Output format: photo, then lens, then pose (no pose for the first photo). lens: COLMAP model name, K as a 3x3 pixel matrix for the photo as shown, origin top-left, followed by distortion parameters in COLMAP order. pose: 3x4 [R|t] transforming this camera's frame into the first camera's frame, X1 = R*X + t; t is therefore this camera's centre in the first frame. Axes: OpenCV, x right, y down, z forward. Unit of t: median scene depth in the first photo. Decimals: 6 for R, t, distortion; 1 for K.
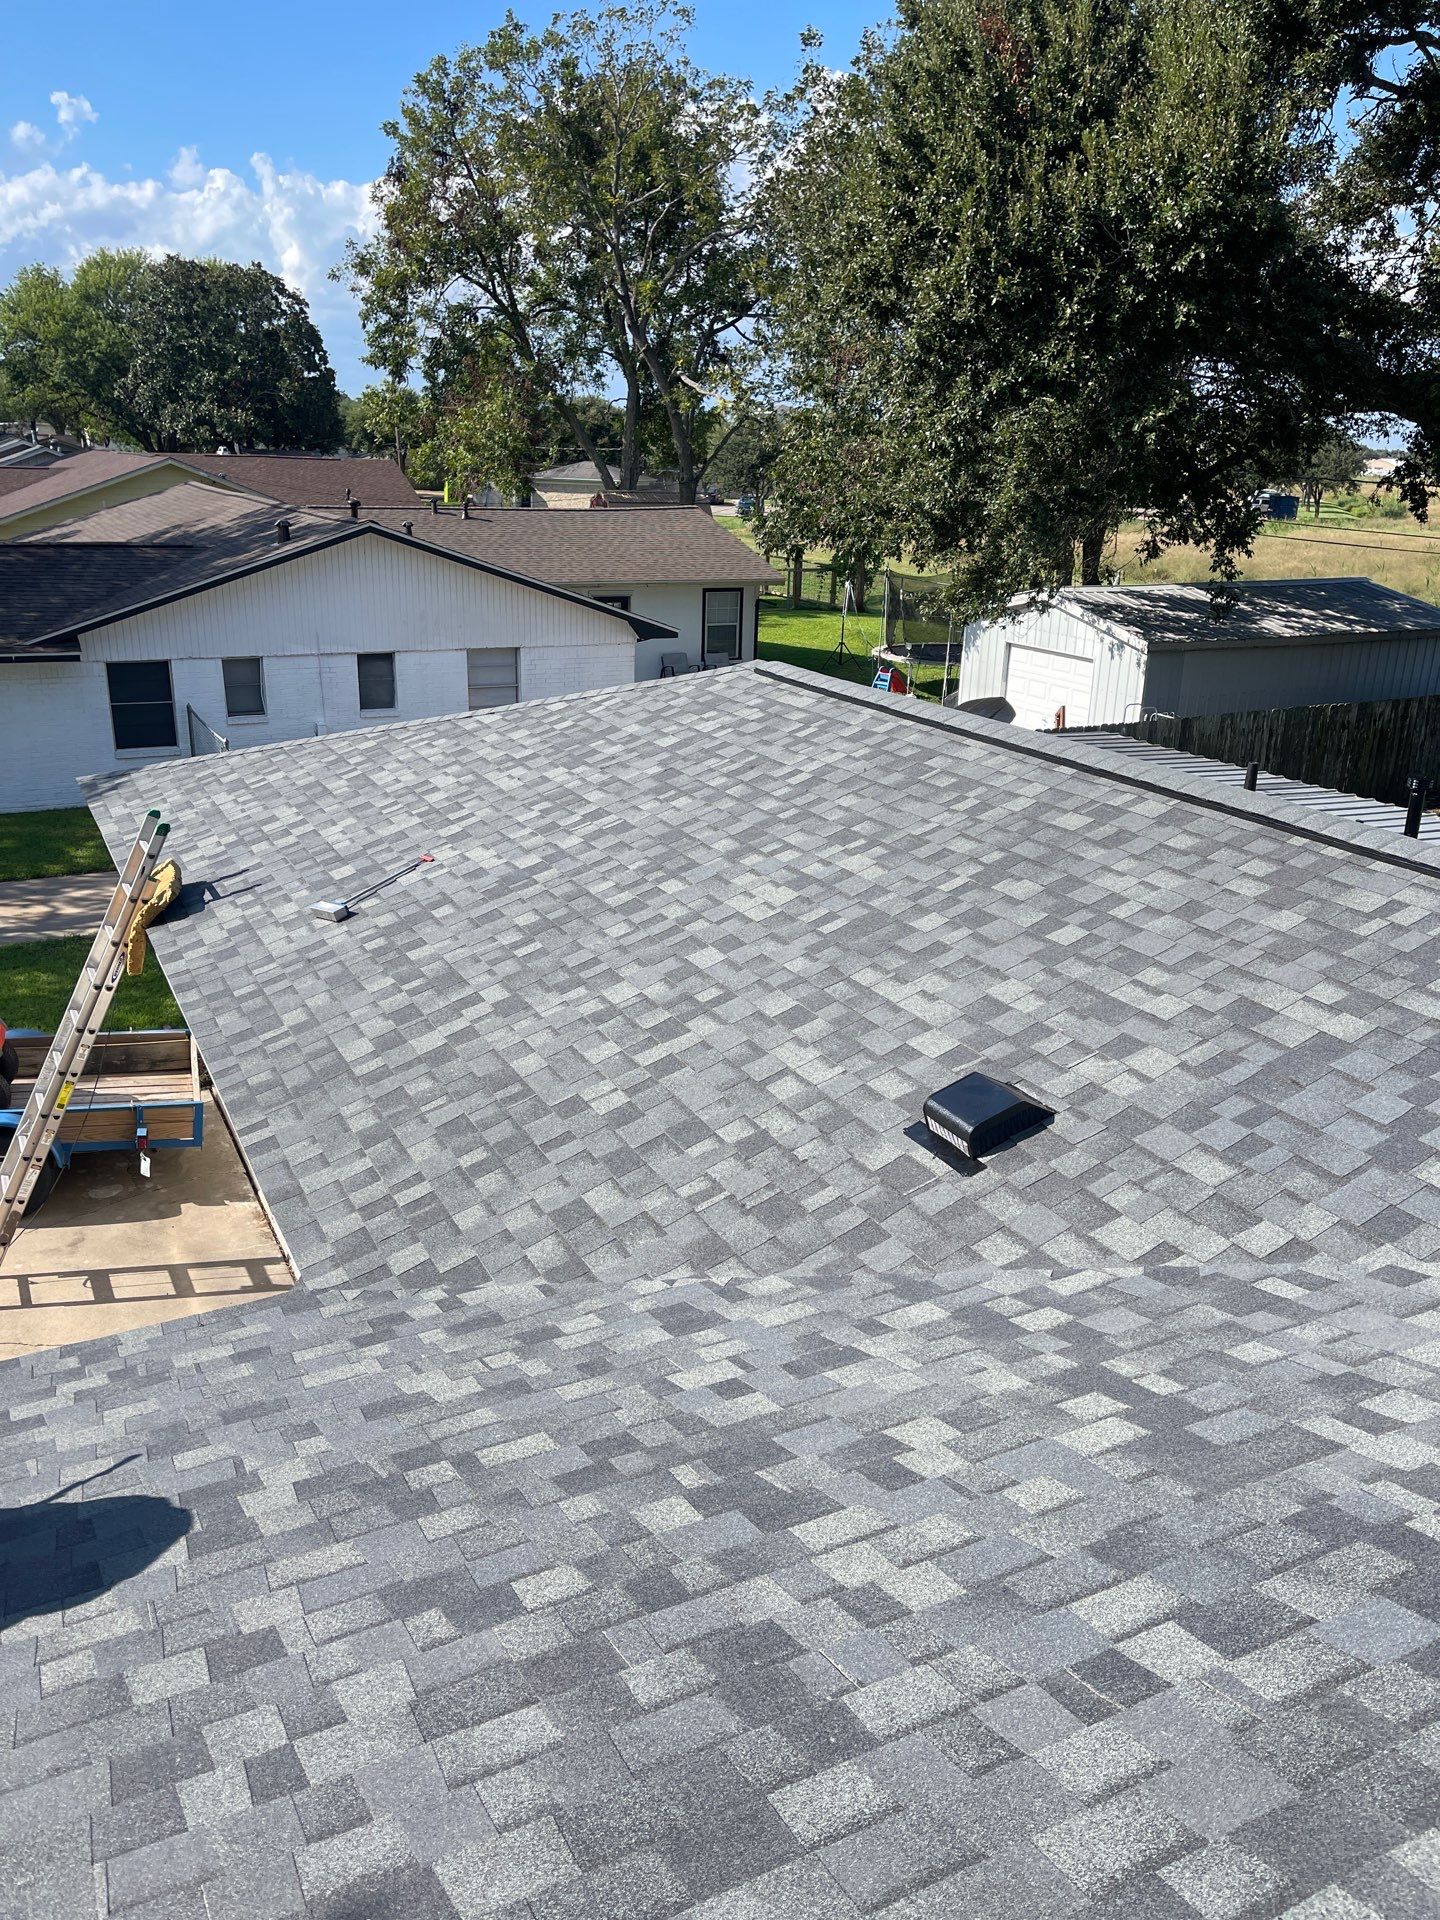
lens RADIAL K [[1499.4, 0, 720.0], [0, 1499.4, 960.0], [0, 0, 1]] dist [0.047855, -0.062151]
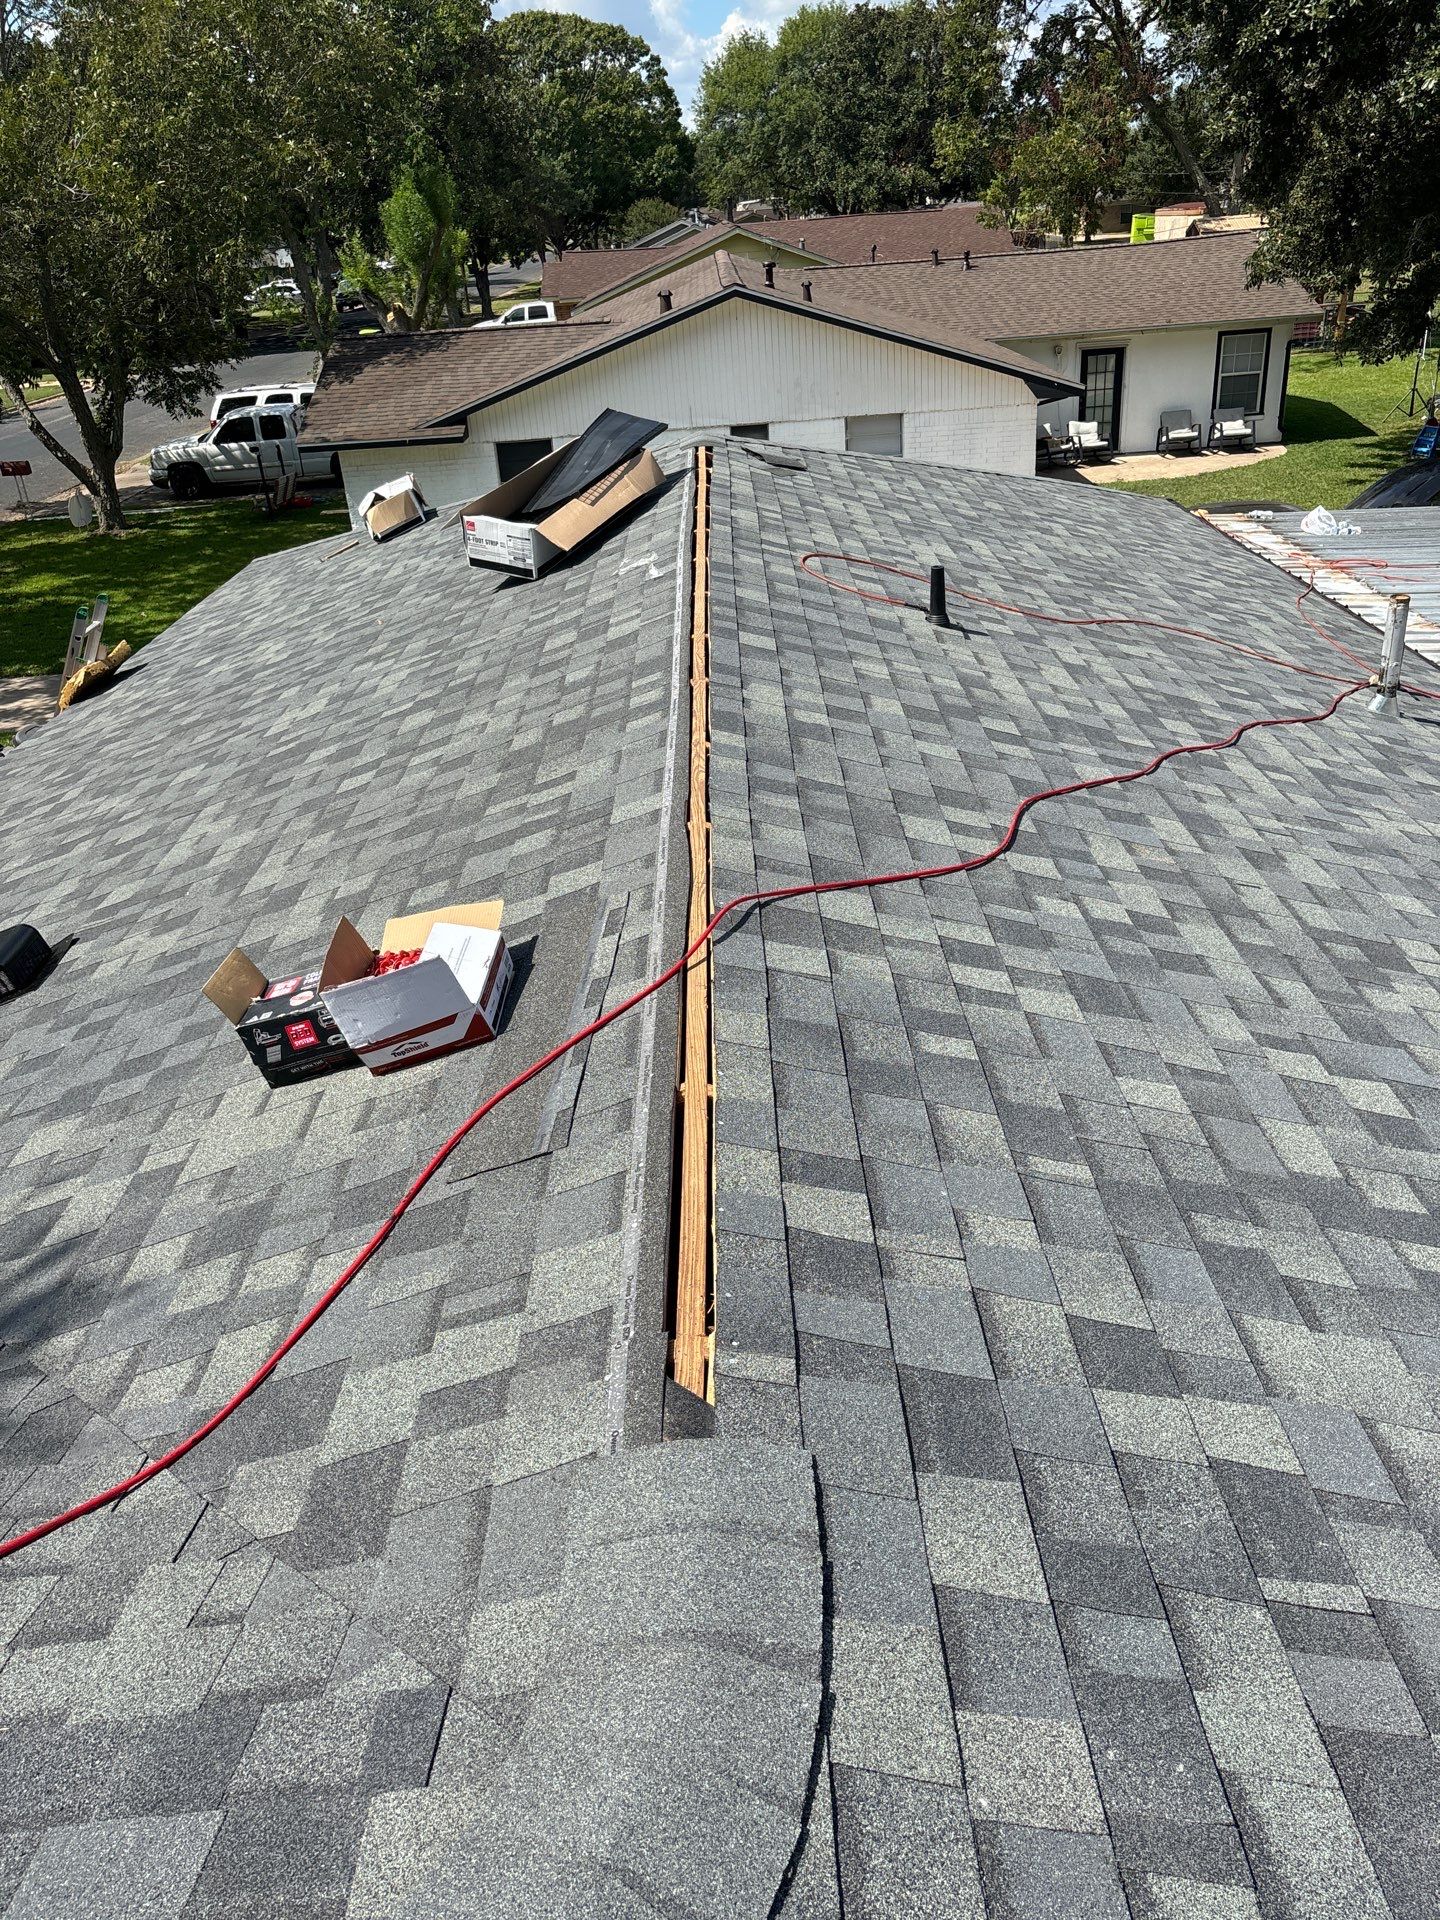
lens RADIAL K [[1482.9, 0, 724.9], [0, 1482.9, 938.4], [0, 0, 1]] dist [0.071160, -0.085573]
pose [[0.889017, 0.122707, -0.441125, 0.543092], [-0.062262, 0.986870, 0.149036, -0.046114], [0.453621, -0.105031, 0.884984, 0.236482]]
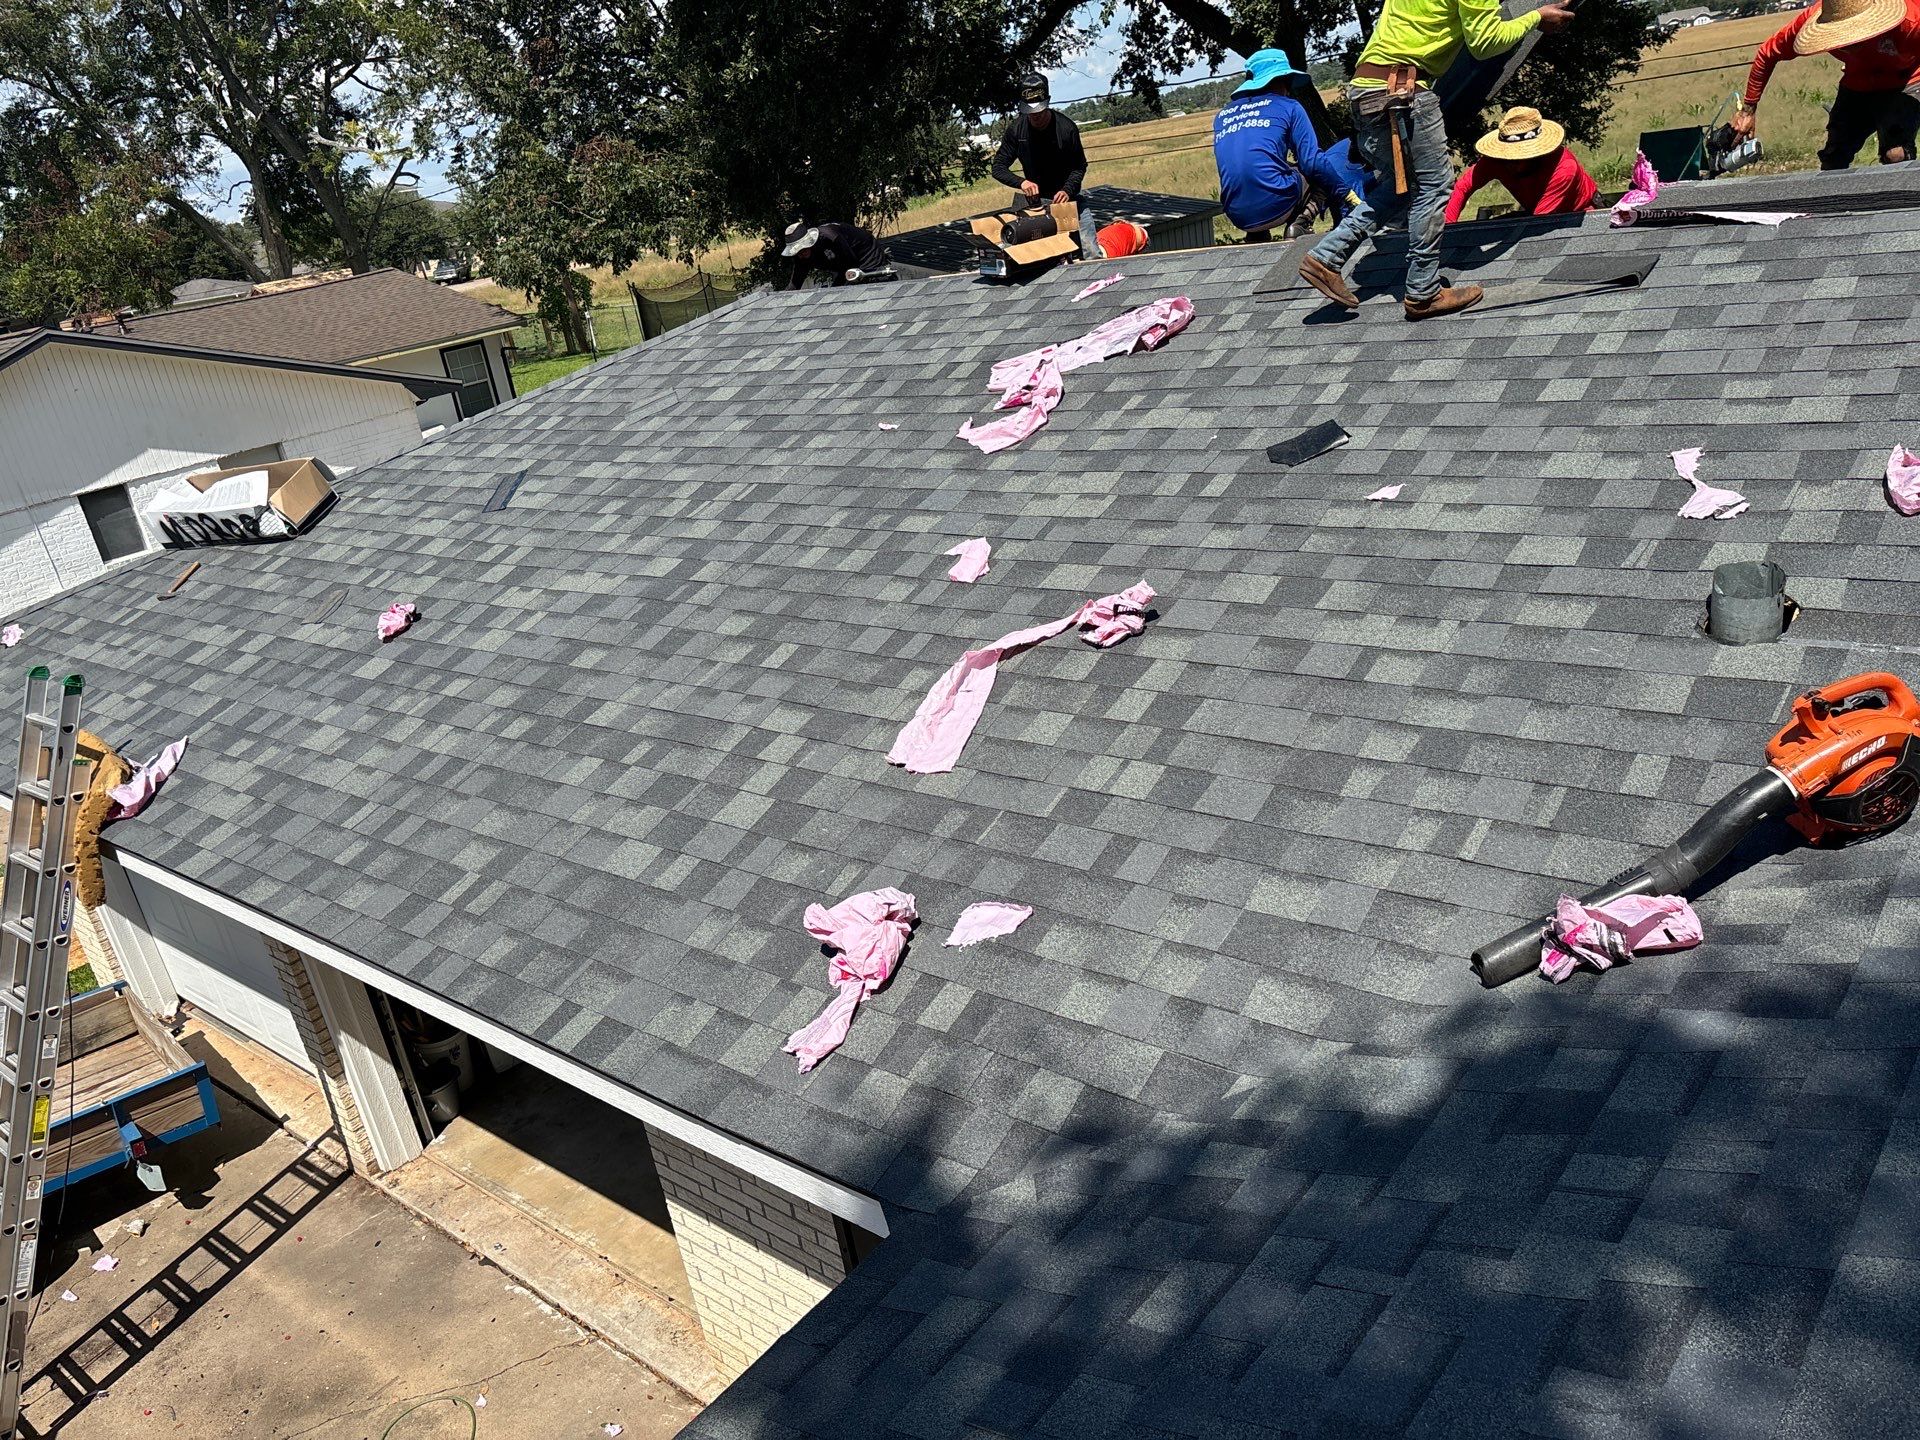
lens RADIAL K [[1486.5, 0, 933.3], [0, 1486.5, 710.8], [0, 0, 1]] dist [0.028056, -0.016752]
pose [[0.908608, -0.298907, 0.291695, -0.224010], [0.297707, 0.953368, 0.049603, 0.003797], [-0.292919, 0.041770, 0.955224, 0.261186]]
